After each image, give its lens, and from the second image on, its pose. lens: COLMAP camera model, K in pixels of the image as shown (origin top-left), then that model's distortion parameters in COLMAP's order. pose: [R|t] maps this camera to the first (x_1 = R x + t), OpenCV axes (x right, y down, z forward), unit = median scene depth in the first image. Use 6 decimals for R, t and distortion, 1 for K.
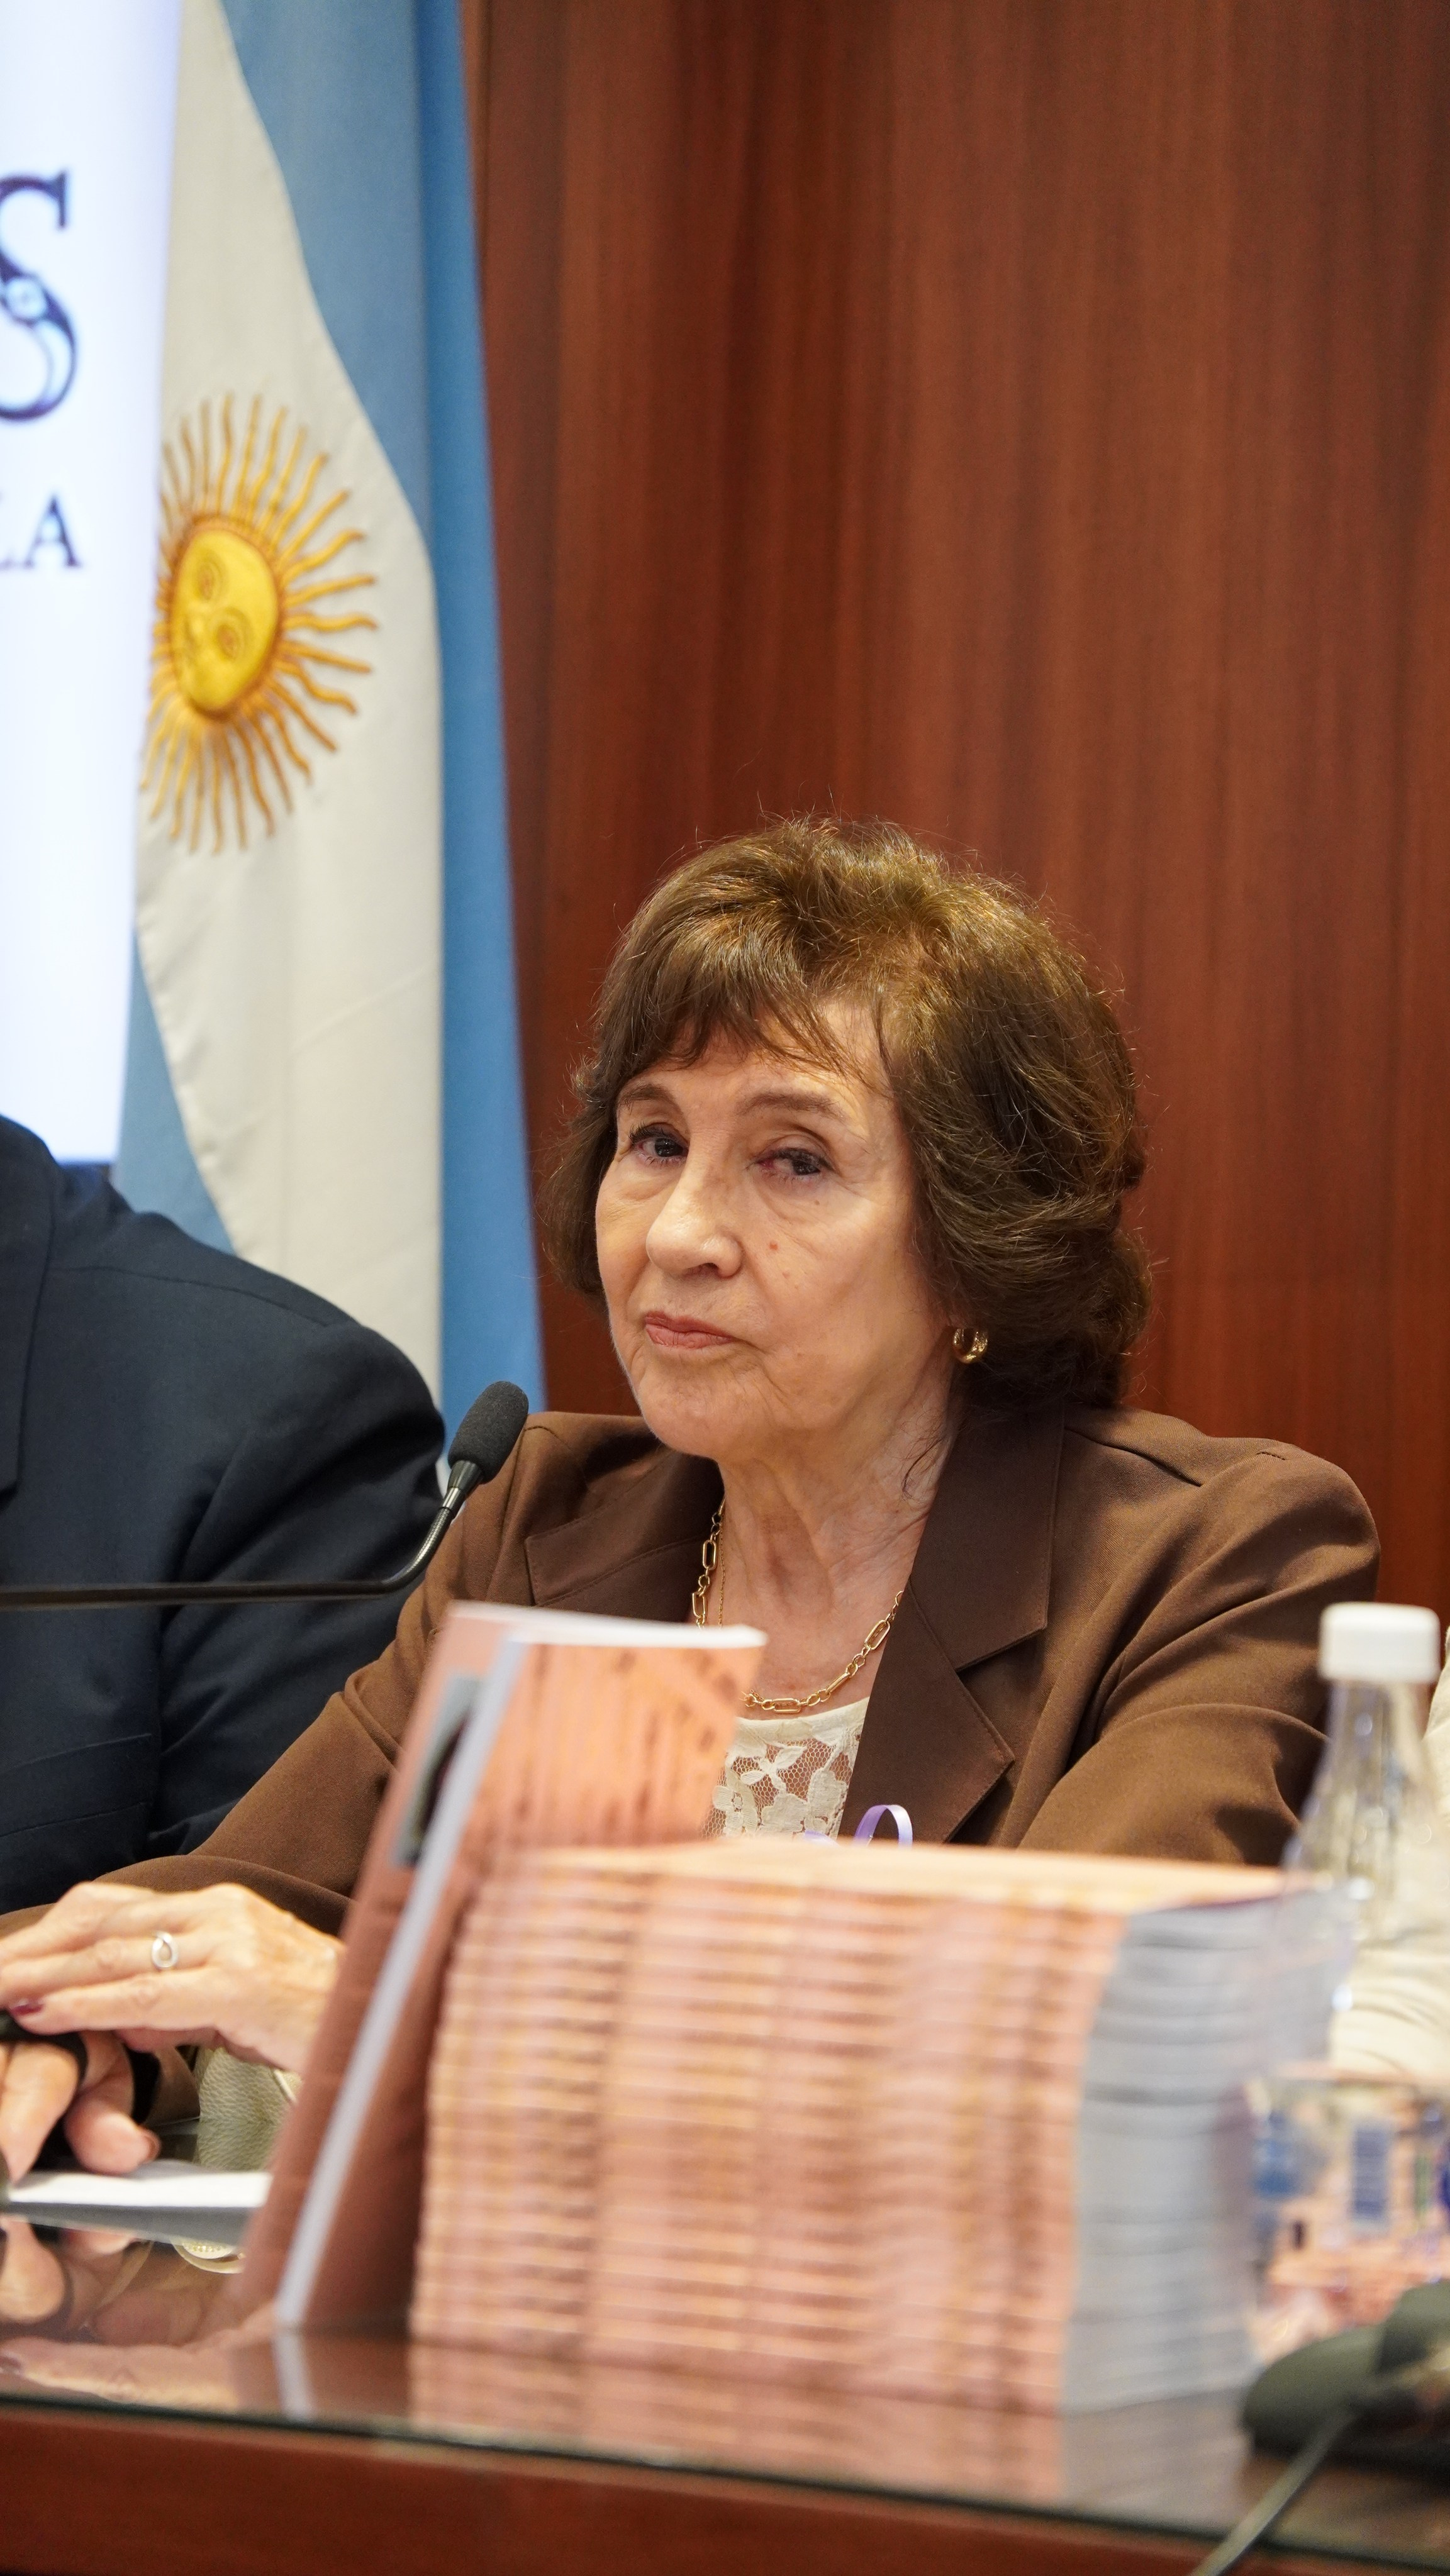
lens RADIAL K [[7709.5, 0, 725.0], [0, 7709.5, 1288.0], [0, 0, 1]] dist [0.920603, -0.071155]
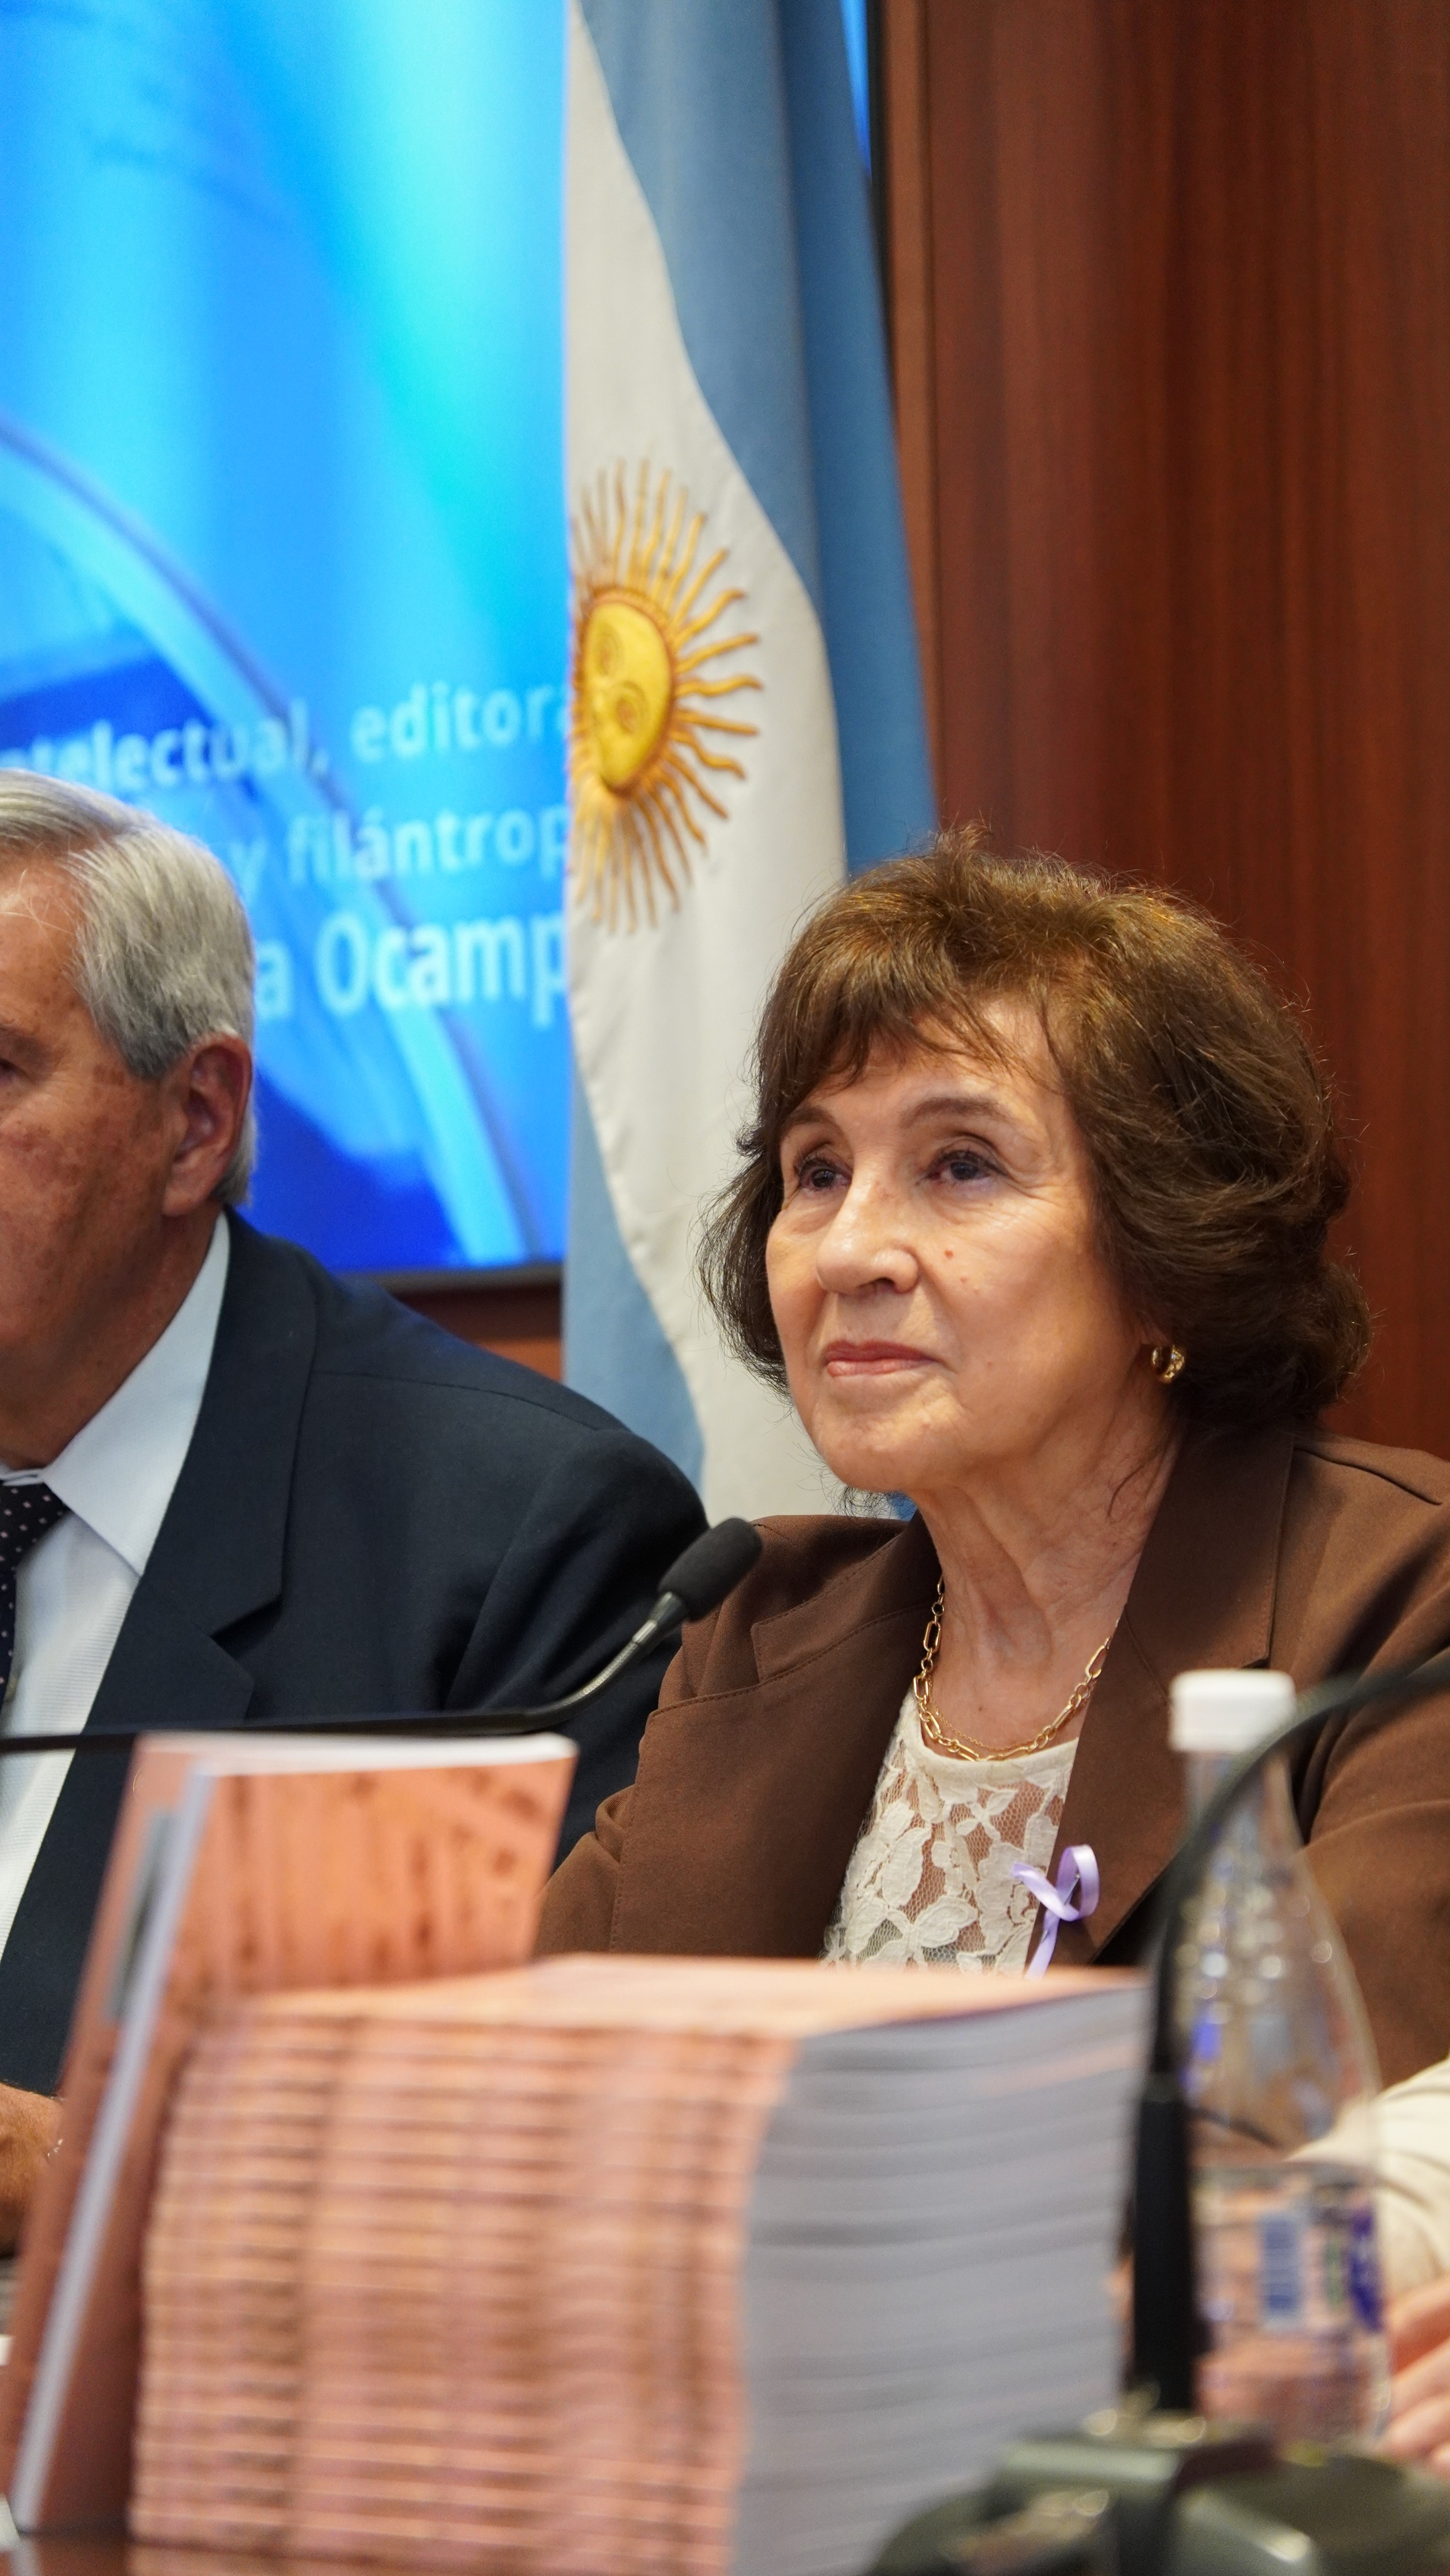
lens RADIAL K [[7720.5, 0, 738.5], [0, 7720.5, 1265.5], [0, 0, 1]] dist [0.861066, 3.645741]
pose [[0.980064, -0.067396, -0.186900, 0.209527], [0.065286, 0.997714, -0.017431, 0.005151], [0.187648, 0.004882, 0.982224, 0.090502]]
